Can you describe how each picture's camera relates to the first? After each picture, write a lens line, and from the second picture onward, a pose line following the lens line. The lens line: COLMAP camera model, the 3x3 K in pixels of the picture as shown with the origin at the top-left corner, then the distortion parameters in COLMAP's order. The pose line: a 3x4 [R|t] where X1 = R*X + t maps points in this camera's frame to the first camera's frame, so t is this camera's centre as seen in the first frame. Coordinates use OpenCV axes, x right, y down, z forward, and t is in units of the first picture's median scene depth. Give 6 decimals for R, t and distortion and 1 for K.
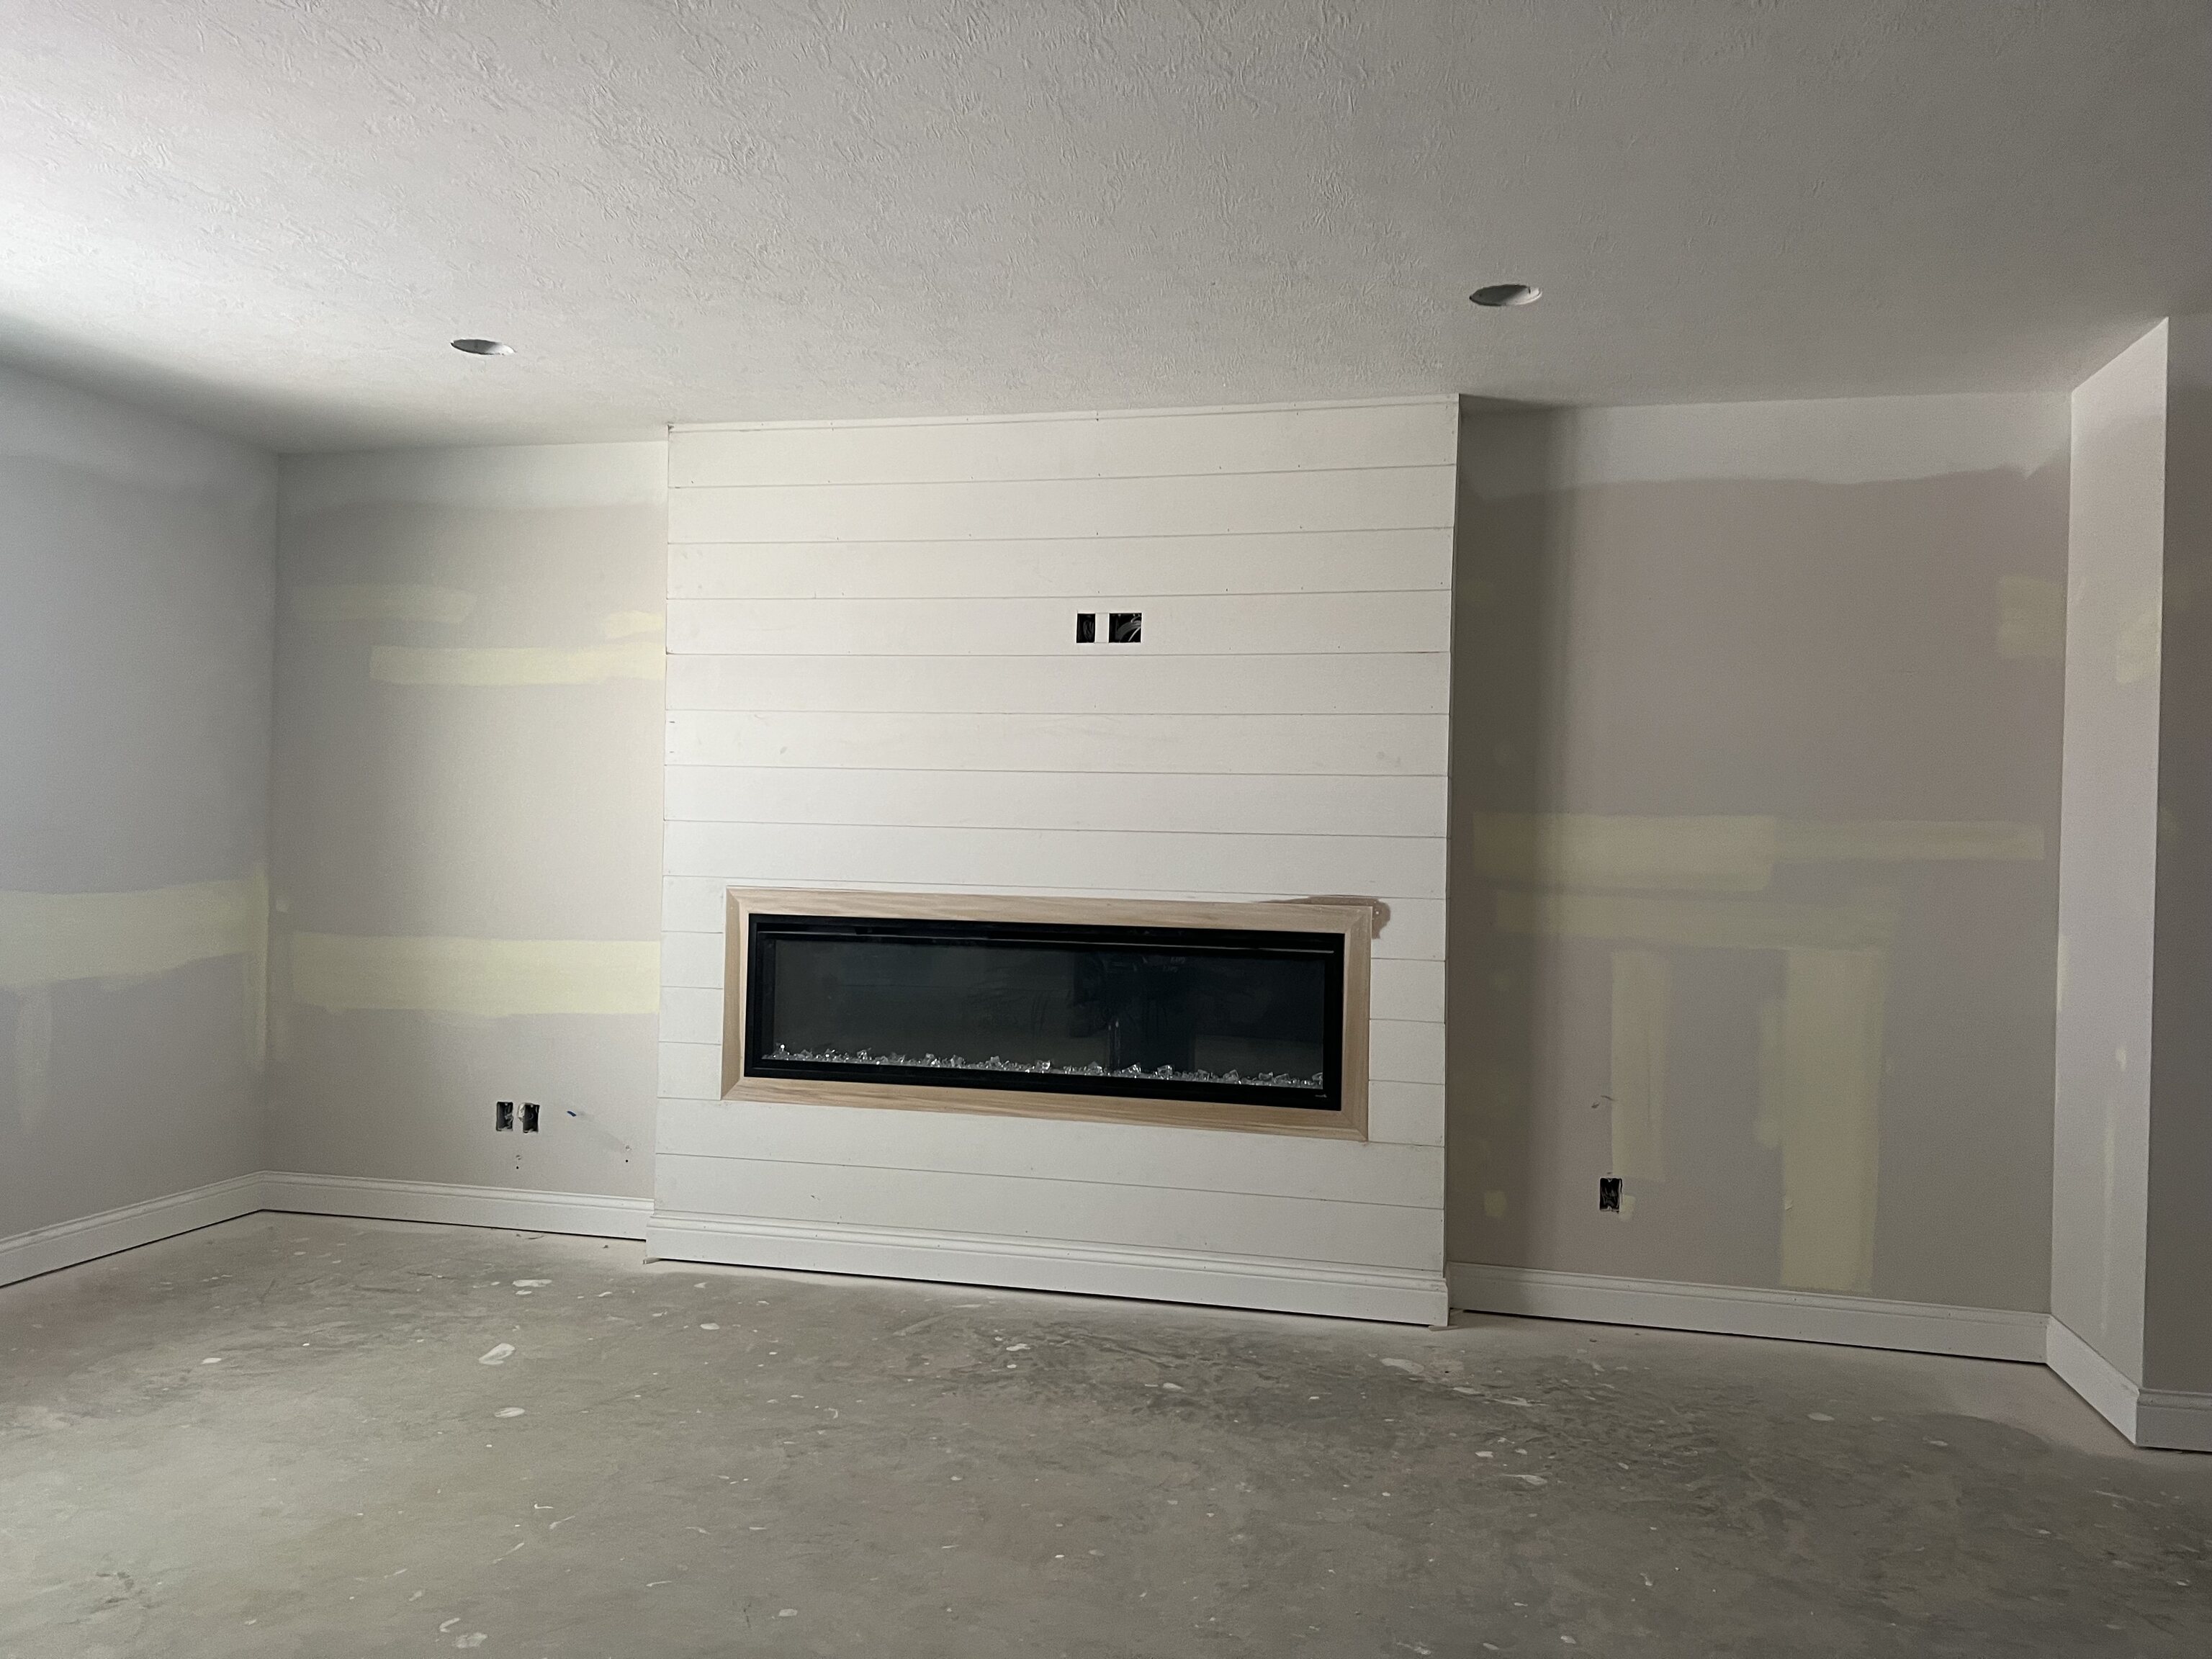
lens RADIAL K [[1662.7, 0, 1103.5], [0, 1662.7, 818.0], [0, 0, 1]] dist [0.036277, -0.014649]
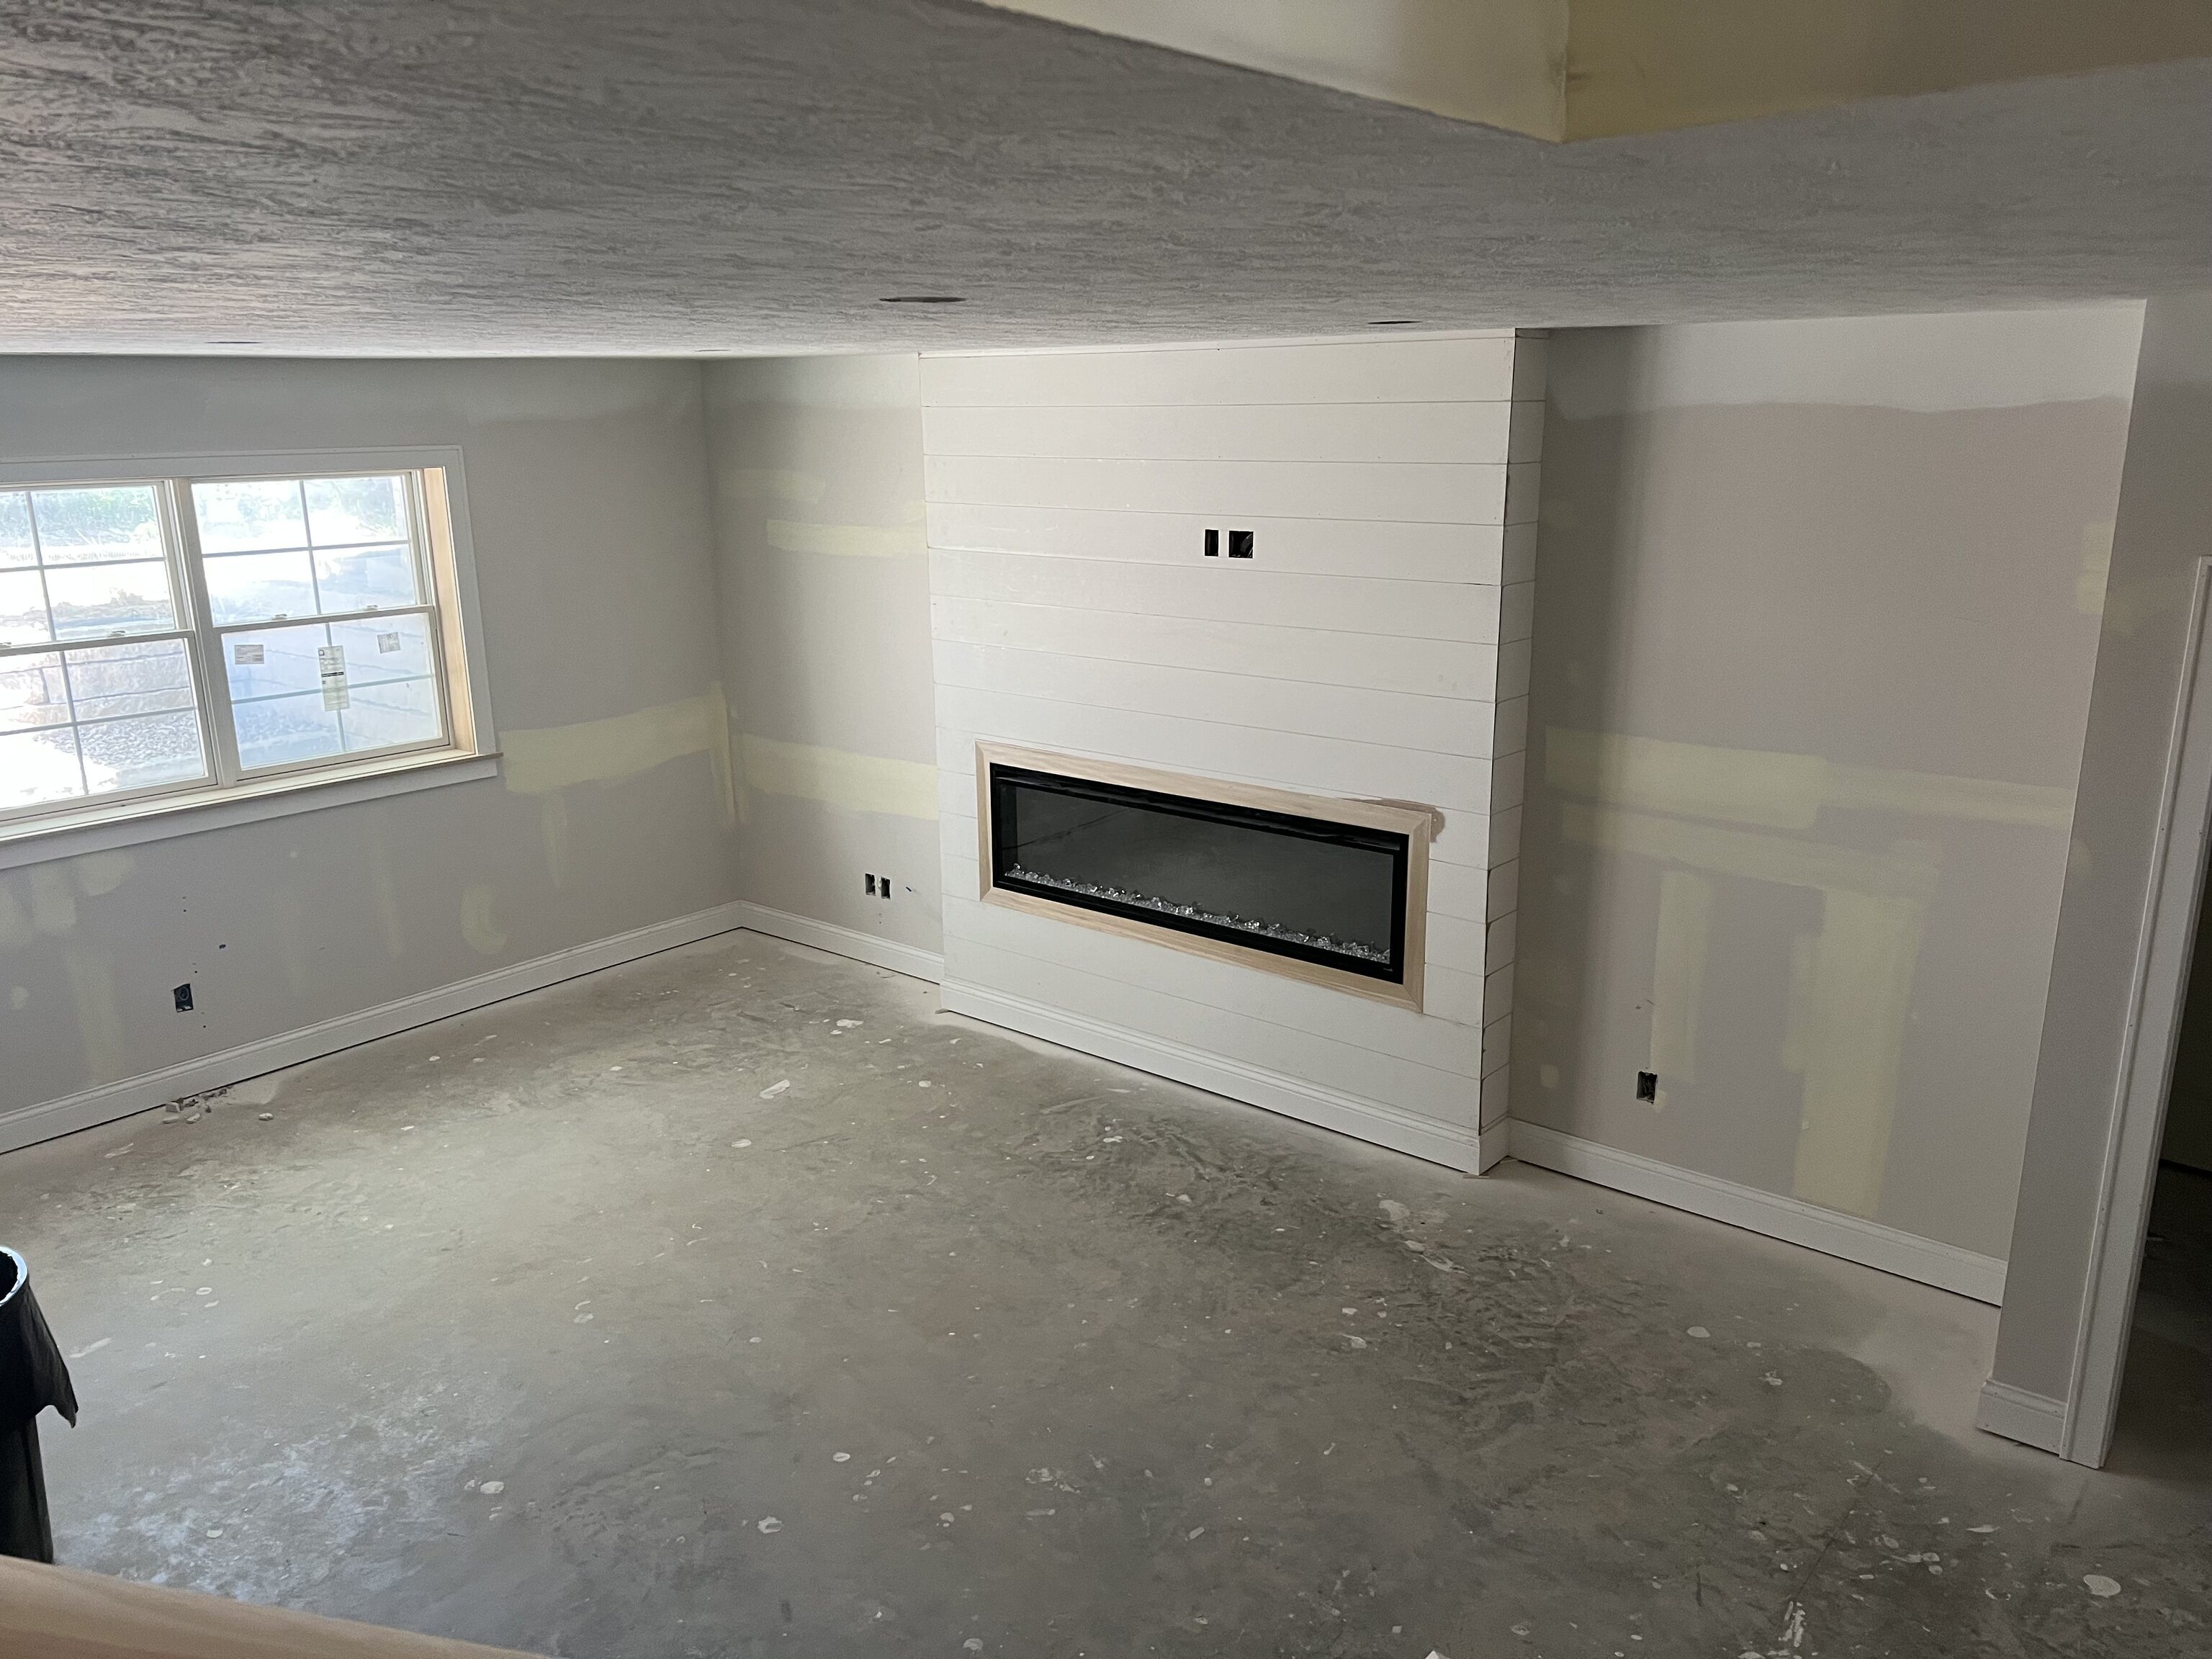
lens RADIAL K [[1662.7, 0, 1115.8], [0, 1662.7, 834.3], [0, 0, 1]] dist [0.036277, -0.014649]
pose [[0.890929, 0.084378, -0.446236, 0.465874], [0.038750, 0.964881, 0.259813, -0.226818], [0.452487, -0.248767, 0.856371, -0.041288]]
